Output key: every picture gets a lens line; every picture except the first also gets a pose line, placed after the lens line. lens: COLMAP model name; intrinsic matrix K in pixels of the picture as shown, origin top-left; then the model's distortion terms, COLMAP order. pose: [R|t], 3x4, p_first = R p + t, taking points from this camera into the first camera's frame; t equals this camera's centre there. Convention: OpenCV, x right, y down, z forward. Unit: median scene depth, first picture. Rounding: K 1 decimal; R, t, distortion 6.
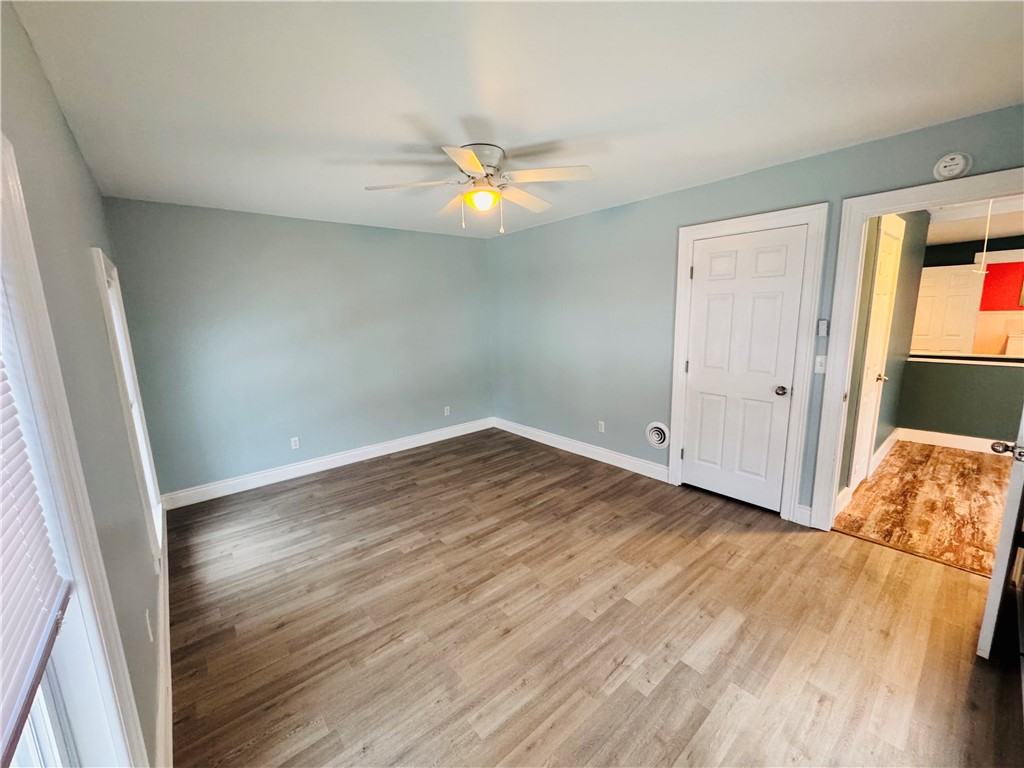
lens RADIAL K [[406.5, 0, 514.4], [0, 406.5, 383.1], [0, 0, 1]] dist [0.001189, 0.000171]
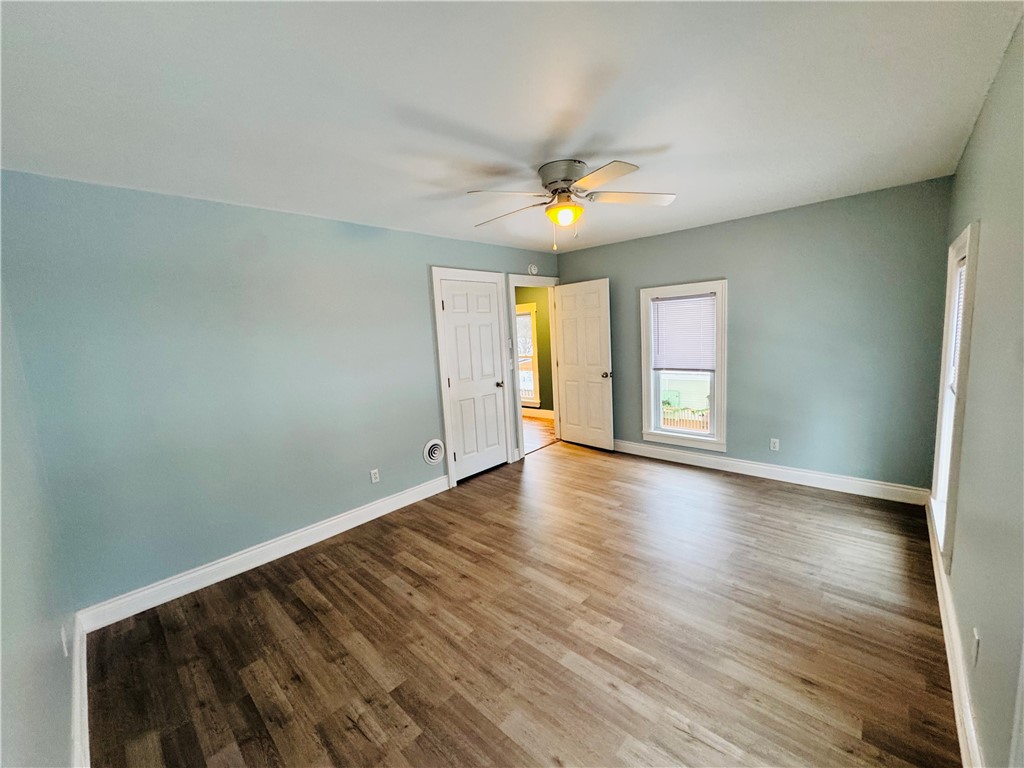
lens RADIAL K [[406.5, 0, 514.3], [0, 406.5, 384.3], [0, 0, 1]] dist [0.001189, 0.000171]
pose [[-0.111516, -0.098389, 0.988880, -0.785265], [0.232503, 0.964886, 0.122221, -0.138344], [-0.966181, 0.243547, -0.084725, 0.930086]]
